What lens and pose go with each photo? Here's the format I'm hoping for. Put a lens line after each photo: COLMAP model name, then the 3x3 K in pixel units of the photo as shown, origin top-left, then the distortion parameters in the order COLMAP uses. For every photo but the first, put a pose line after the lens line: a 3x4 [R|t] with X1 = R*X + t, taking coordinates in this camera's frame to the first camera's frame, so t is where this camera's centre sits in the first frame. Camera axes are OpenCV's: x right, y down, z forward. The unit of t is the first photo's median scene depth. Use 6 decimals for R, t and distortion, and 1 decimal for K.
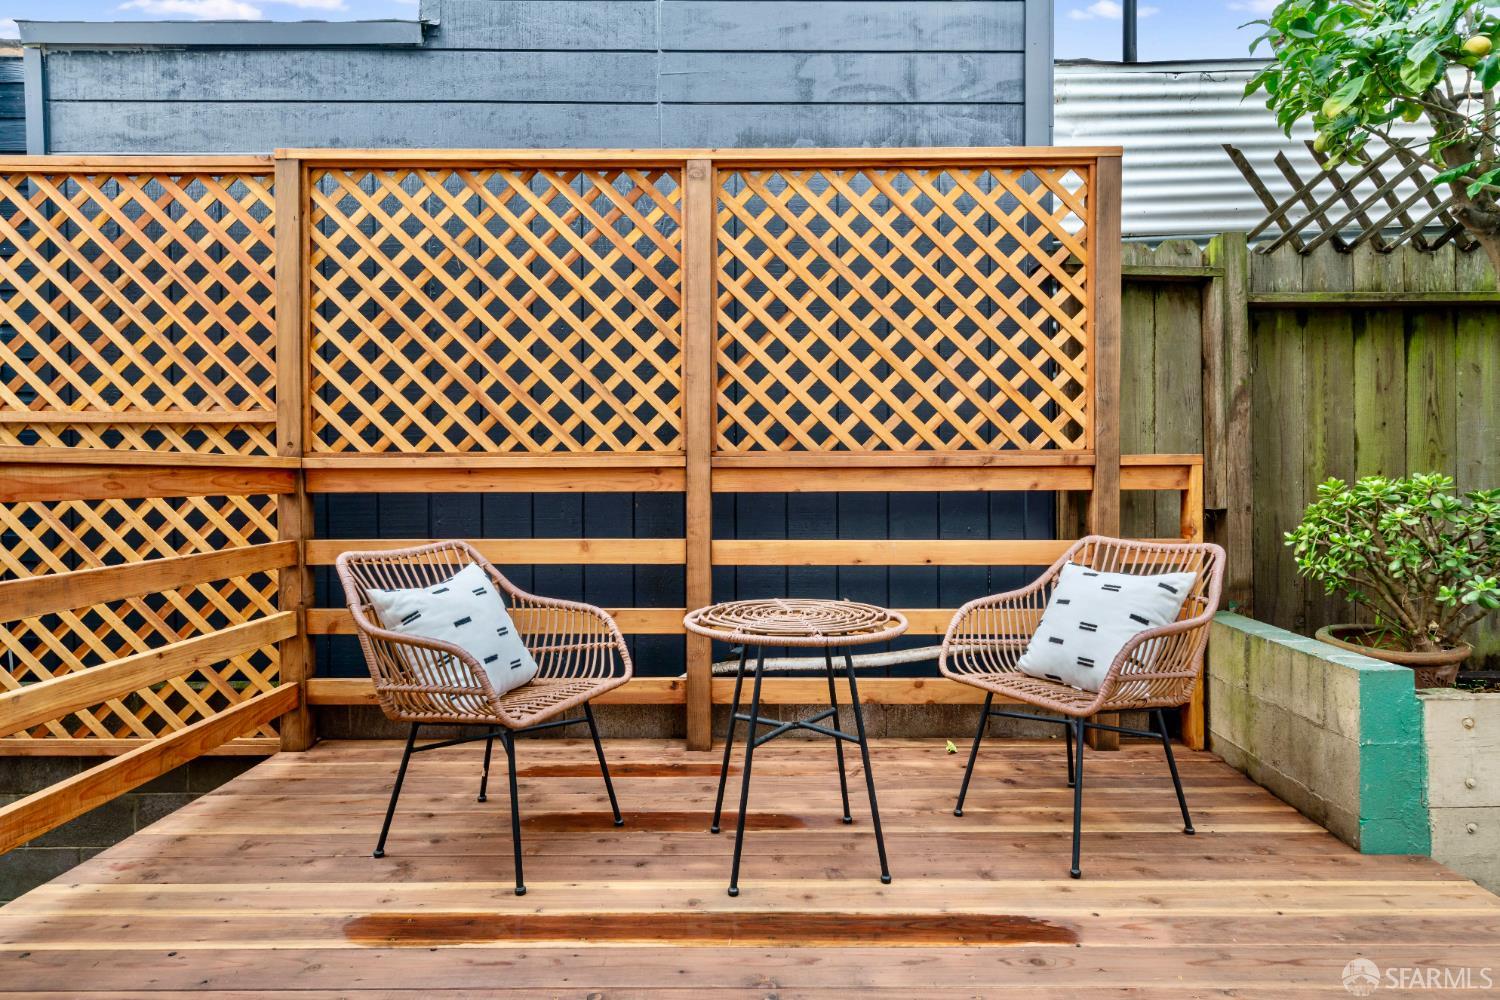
lens RADIAL K [[832.5, 0, 749.5], [0, 832.5, 486.0], [0, 0, 1]] dist [0.005171, 0.001790]
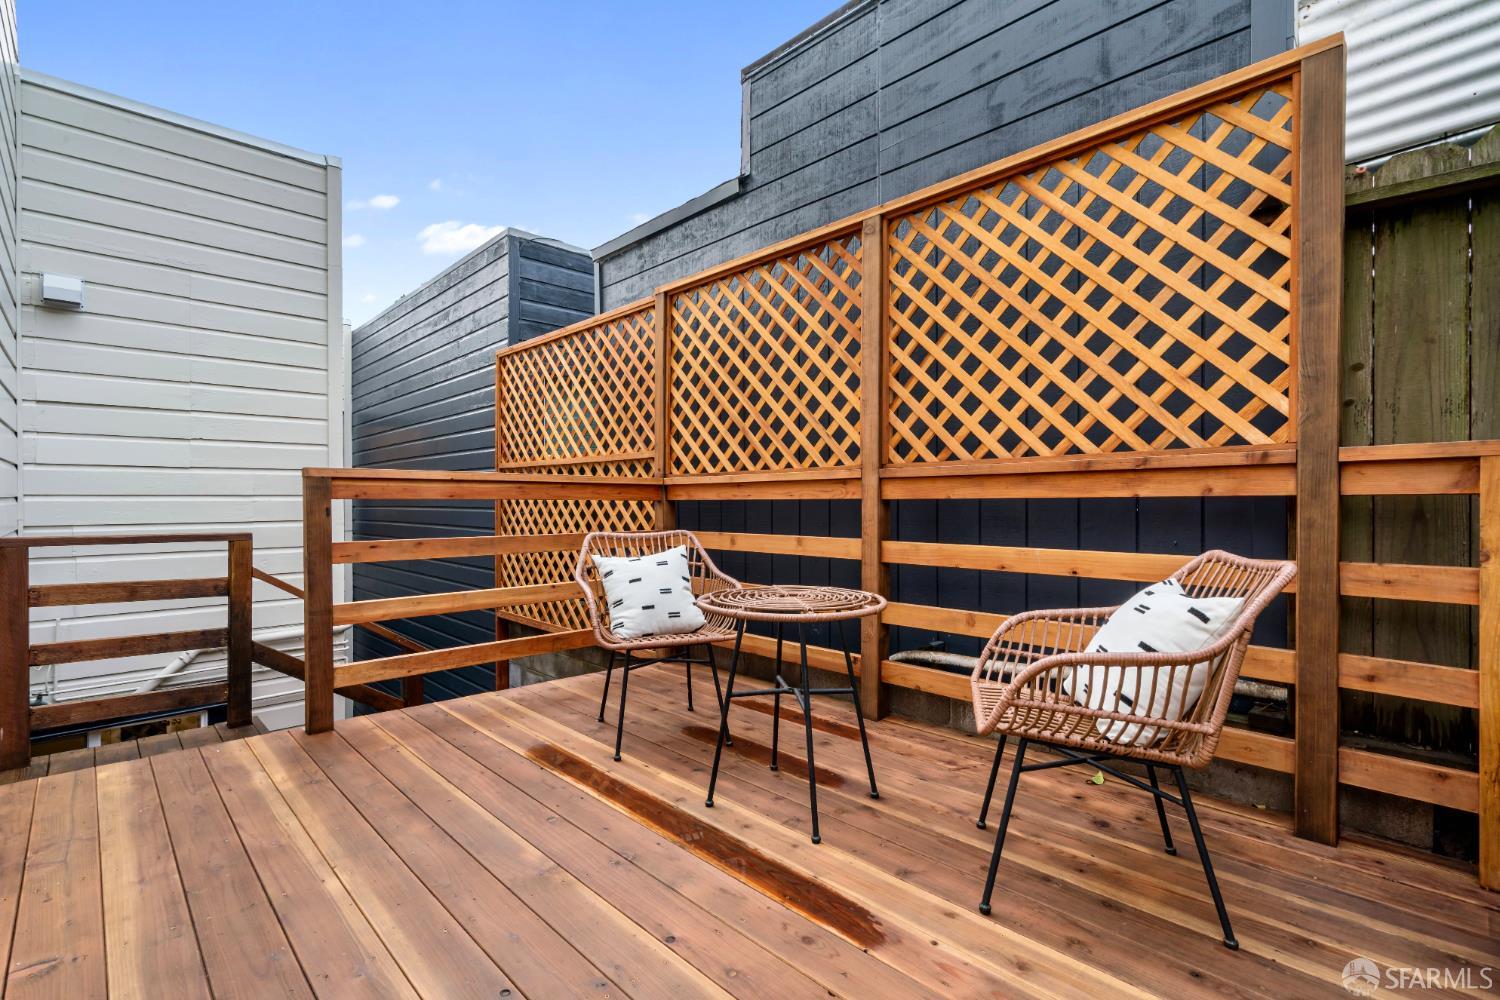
lens RADIAL K [[685.3, 0, 752.8], [0, 685.3, 506.0], [0, 0, 1]] dist [-0.001560, 0.000827]
pose [[0.700483, 0.004795, -0.713653, 0.510015], [-0.009330, 0.999954, -0.002438, 0.020497], [0.713608, 0.008366, 0.700495, 0.200635]]
